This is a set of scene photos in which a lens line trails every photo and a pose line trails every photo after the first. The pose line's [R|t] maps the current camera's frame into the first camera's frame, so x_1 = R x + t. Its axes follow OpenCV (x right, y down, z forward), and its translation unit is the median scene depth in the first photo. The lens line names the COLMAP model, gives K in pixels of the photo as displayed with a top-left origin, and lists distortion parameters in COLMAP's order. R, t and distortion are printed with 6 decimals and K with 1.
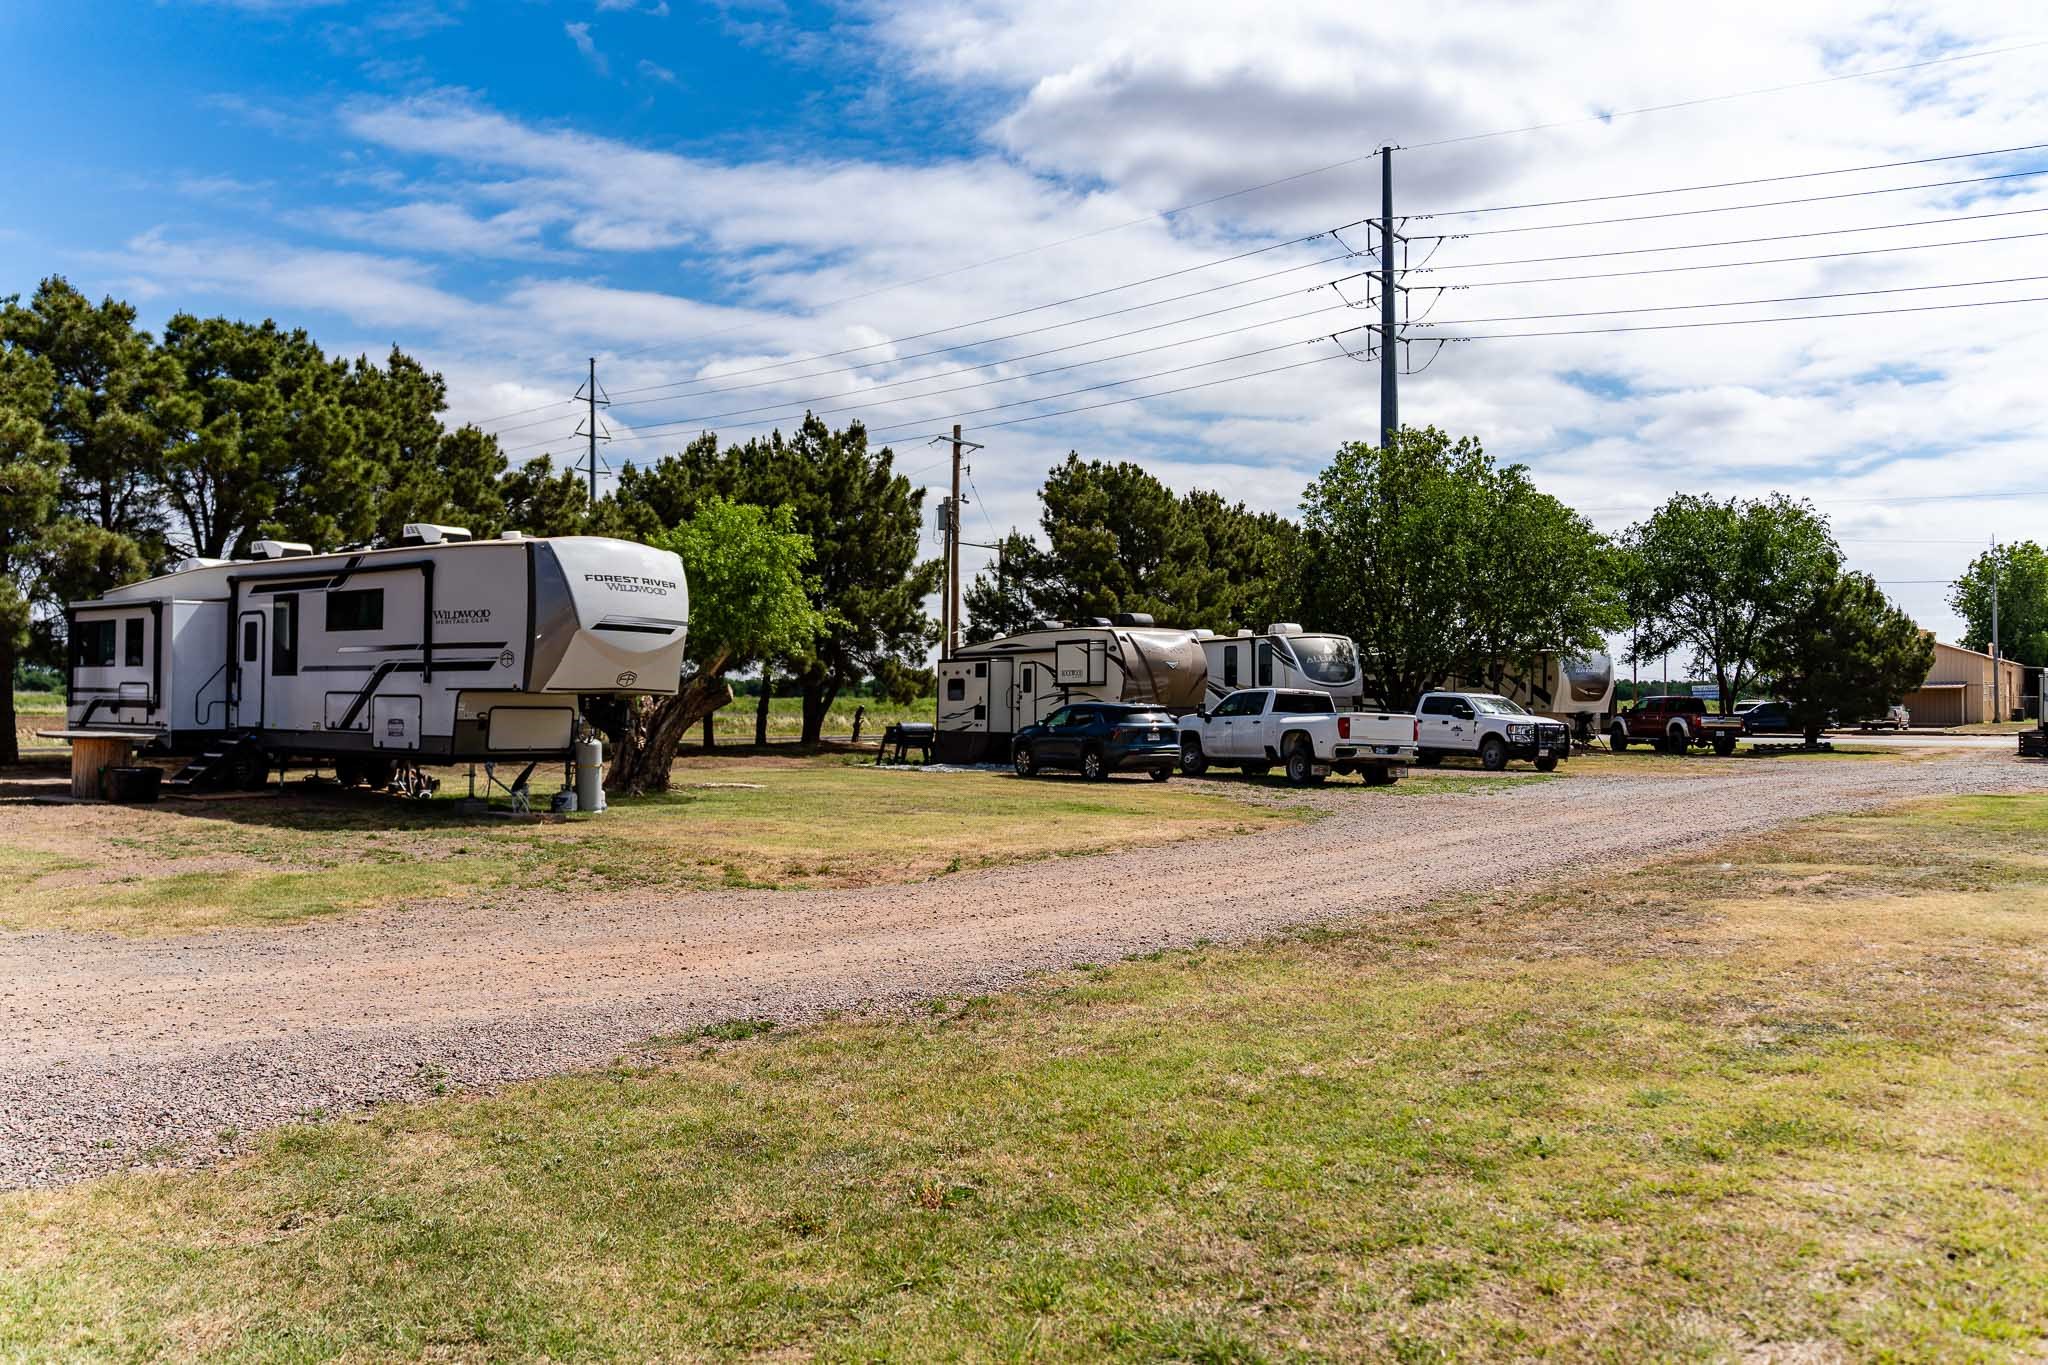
lens RADIAL K [[1653.3, 0, 1023.9], [0, 1653.3, 683.2], [0, 0, 1]] dist [-0.011635, -0.004411]
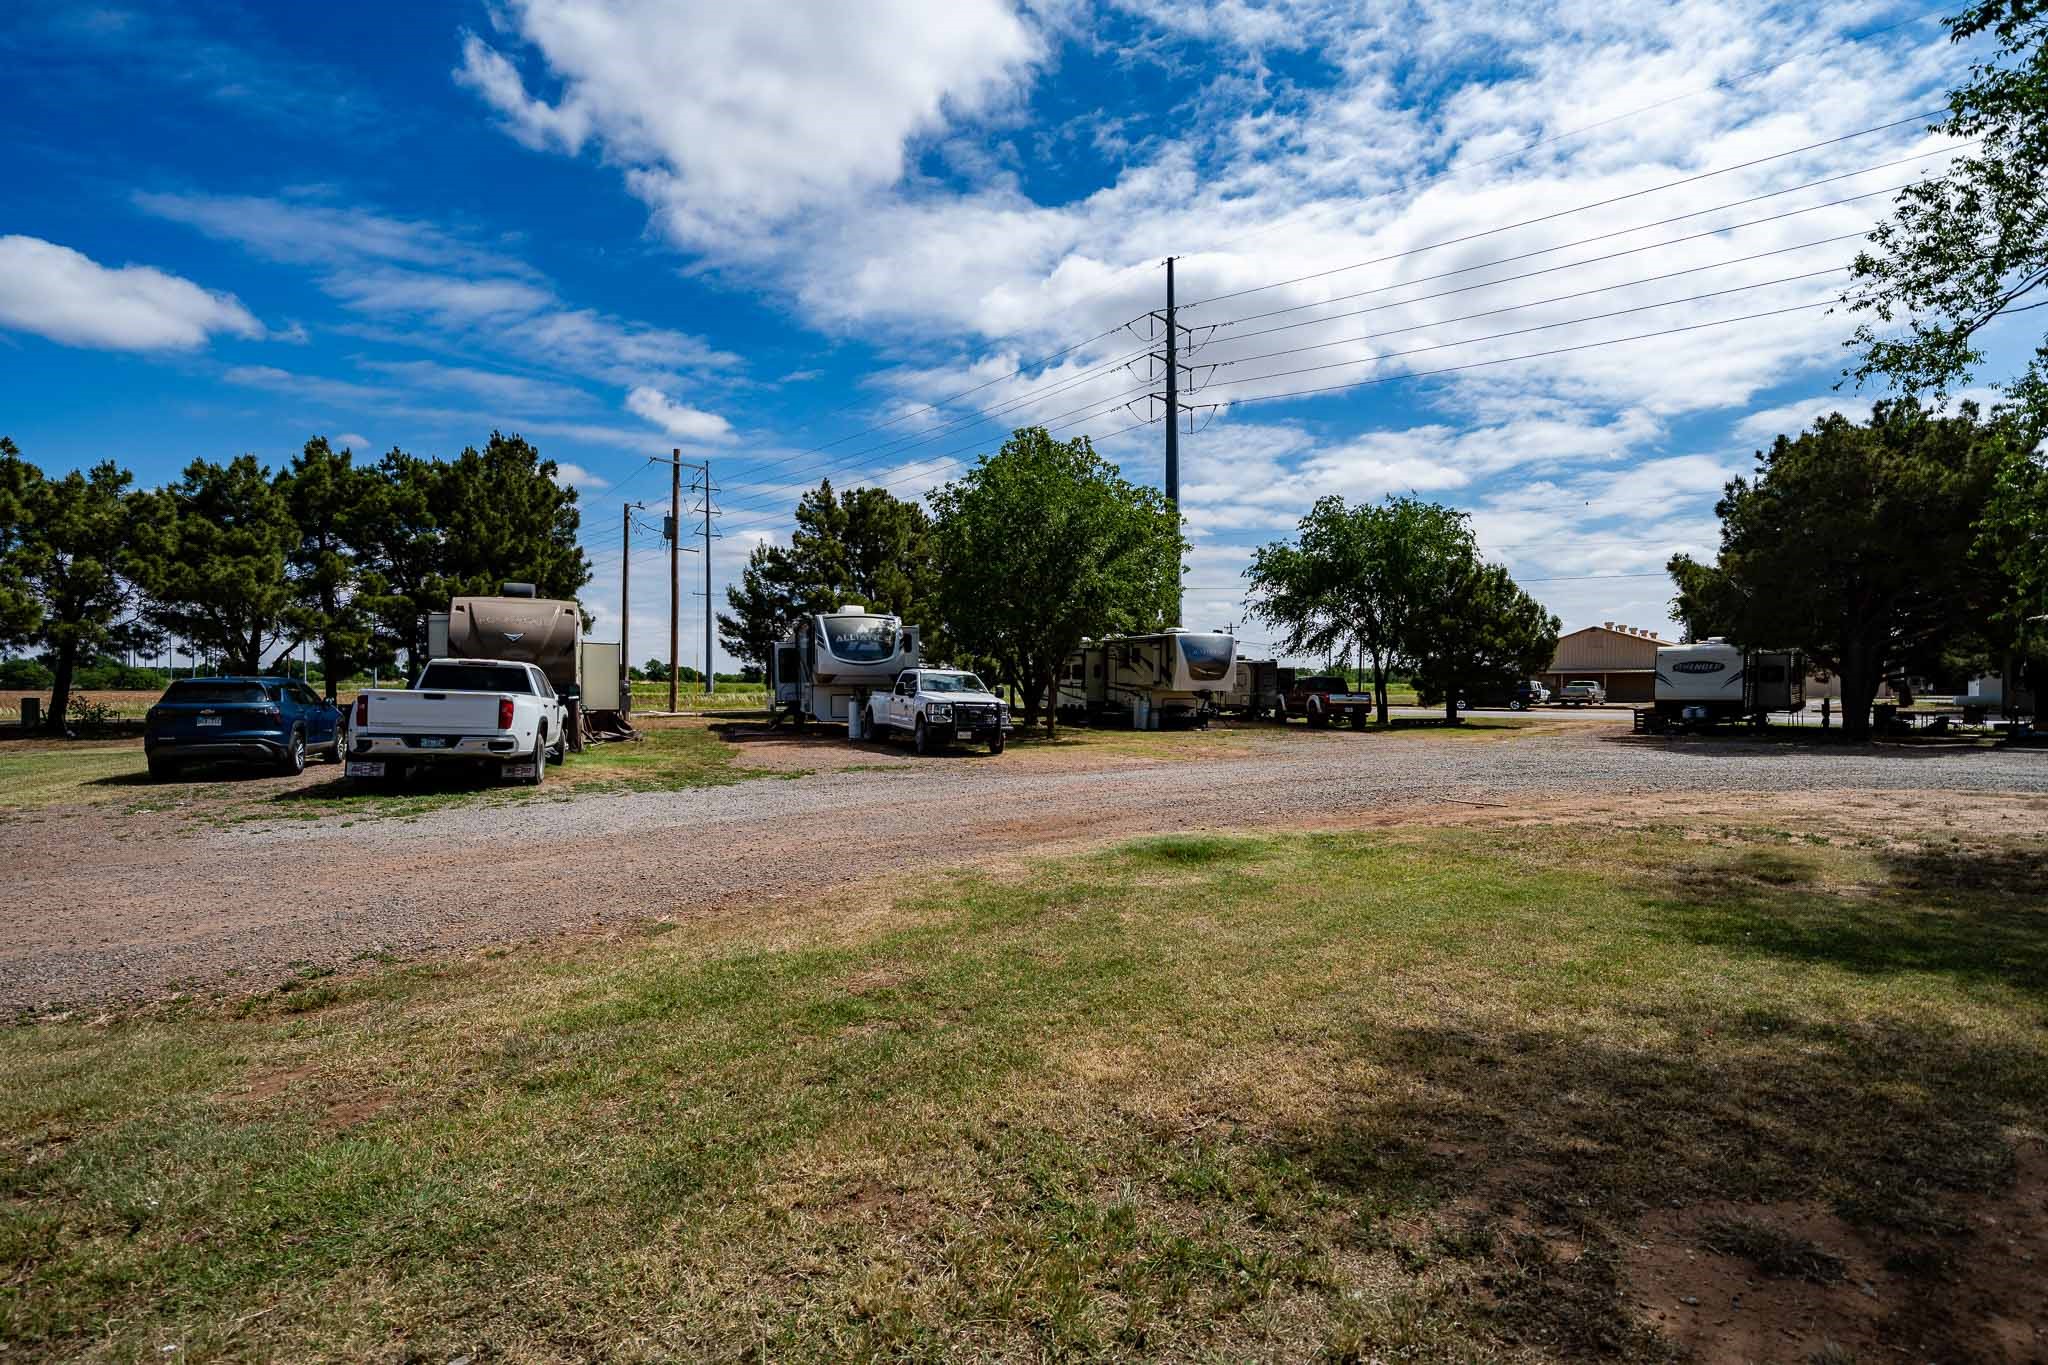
lens RADIAL K [[947.2, 0, 1024.1], [0, 947.2, 685.8], [0, 0, 1]] dist [0.001822, 0.000059]
pose [[0.992209, -0.002620, -0.124557, 0.279322], [0.003989, 0.999934, 0.010748, 0.007024], [0.124521, -0.011161, 0.992154, 0.336608]]
